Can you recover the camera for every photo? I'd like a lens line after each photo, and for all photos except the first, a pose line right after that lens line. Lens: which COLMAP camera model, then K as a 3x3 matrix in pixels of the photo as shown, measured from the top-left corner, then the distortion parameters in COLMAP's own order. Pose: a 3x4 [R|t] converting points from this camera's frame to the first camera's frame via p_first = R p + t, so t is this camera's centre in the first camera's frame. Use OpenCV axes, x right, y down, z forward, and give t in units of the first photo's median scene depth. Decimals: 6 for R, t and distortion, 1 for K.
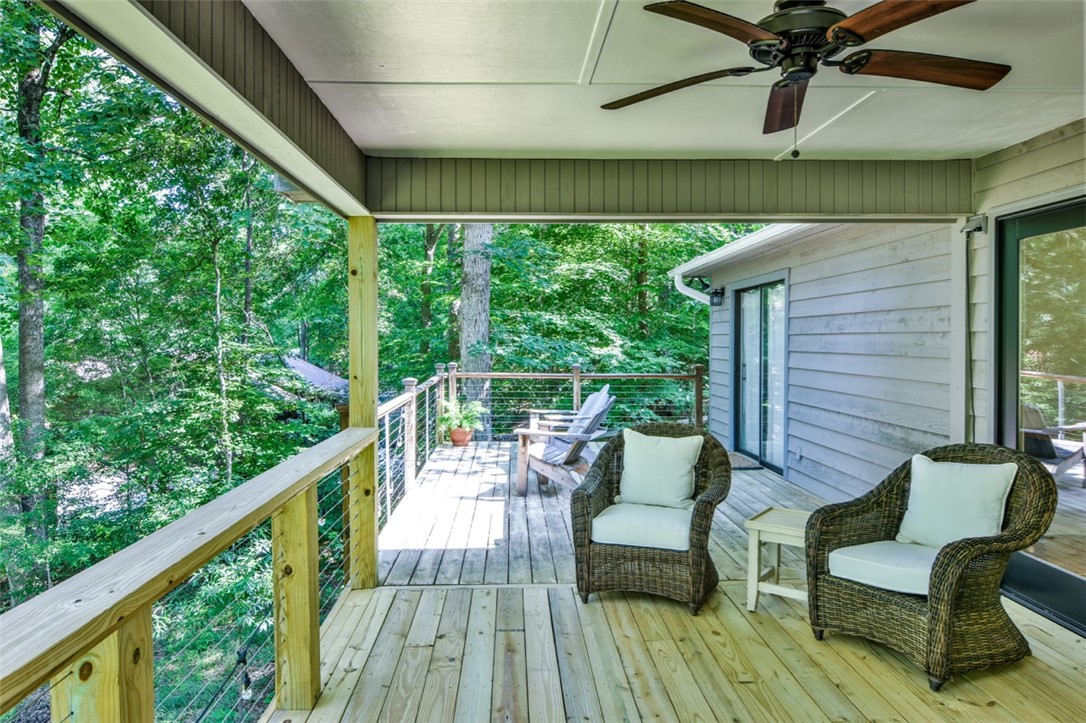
lens RADIAL K [[734.5, 0, 538.4], [0, 734.5, 356.9], [0, 0, 1]] dist [0.019870, -0.019143]
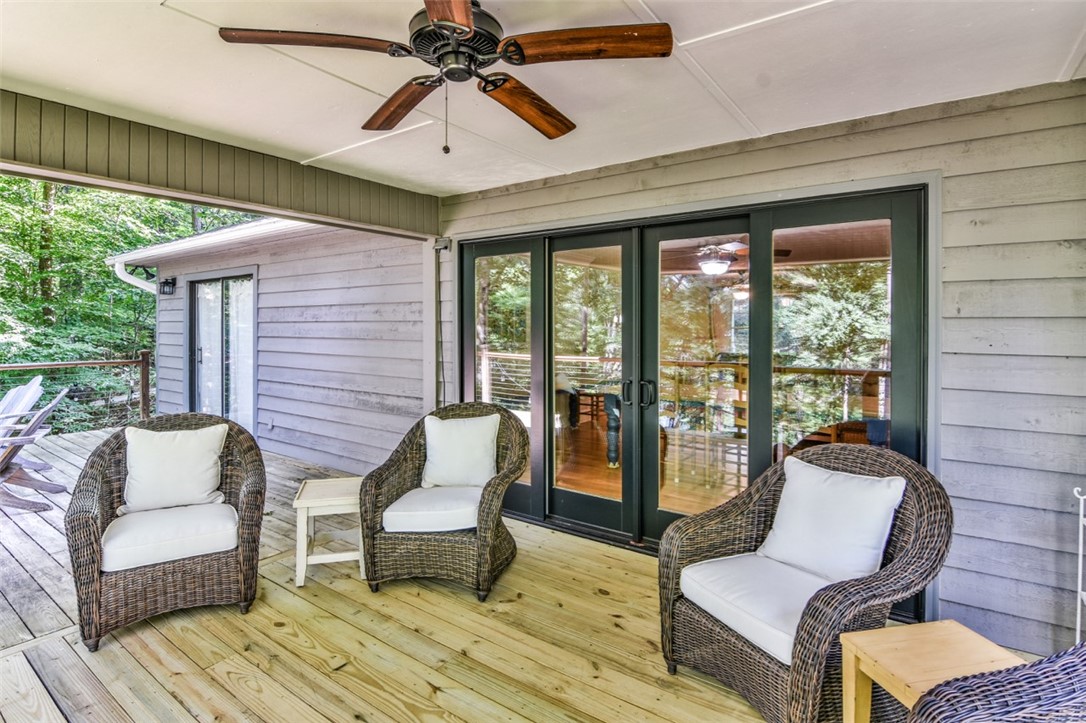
lens RADIAL K [[532.6, 0, 540.9], [0, 532.6, 326.7], [0, 0, 1]] dist [-0.007755, -0.006372]
pose [[0.609413, 0.000951, 0.792853, -0.091934], [0.017333, 0.999744, -0.014522, -0.005935], [-0.792664, 0.022592, 0.609240, 0.243524]]
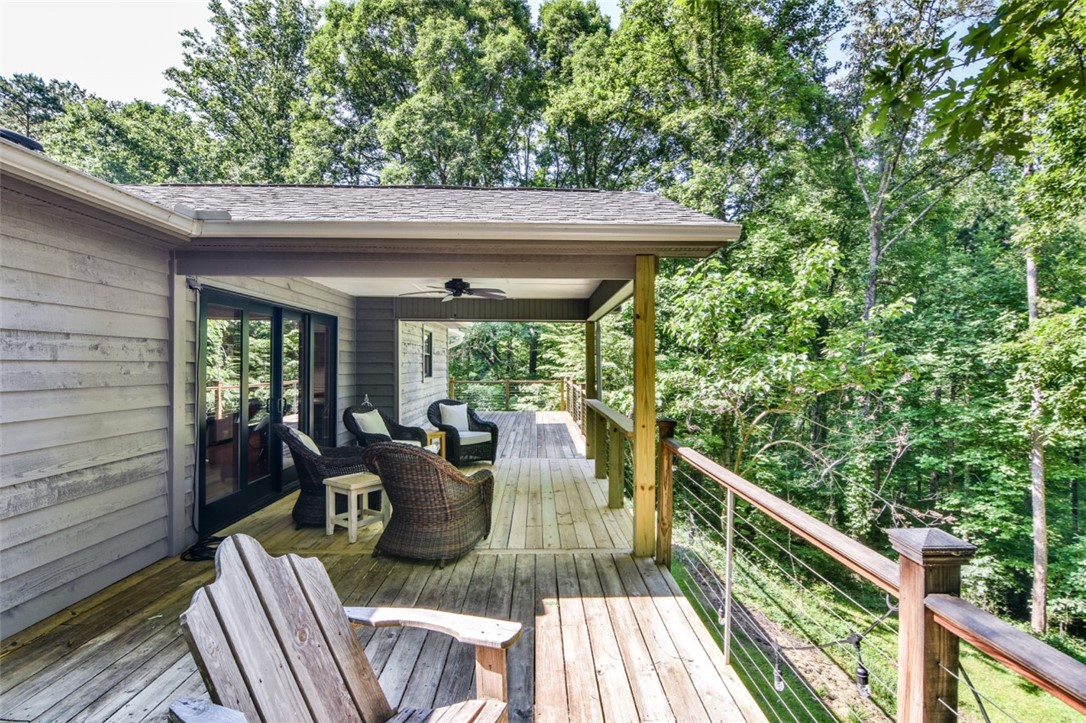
lens RADIAL K [[532.6, 0, 543.4], [0, 532.6, 360.6], [0, 0, 1]] dist [-0.007755, -0.006372]
pose [[-0.999782, -0.000015, 0.020860, -0.076096], [0.000380, 0.999820, 0.018962, -0.056047], [-0.020857, 0.018965, -0.999603, 1.991325]]
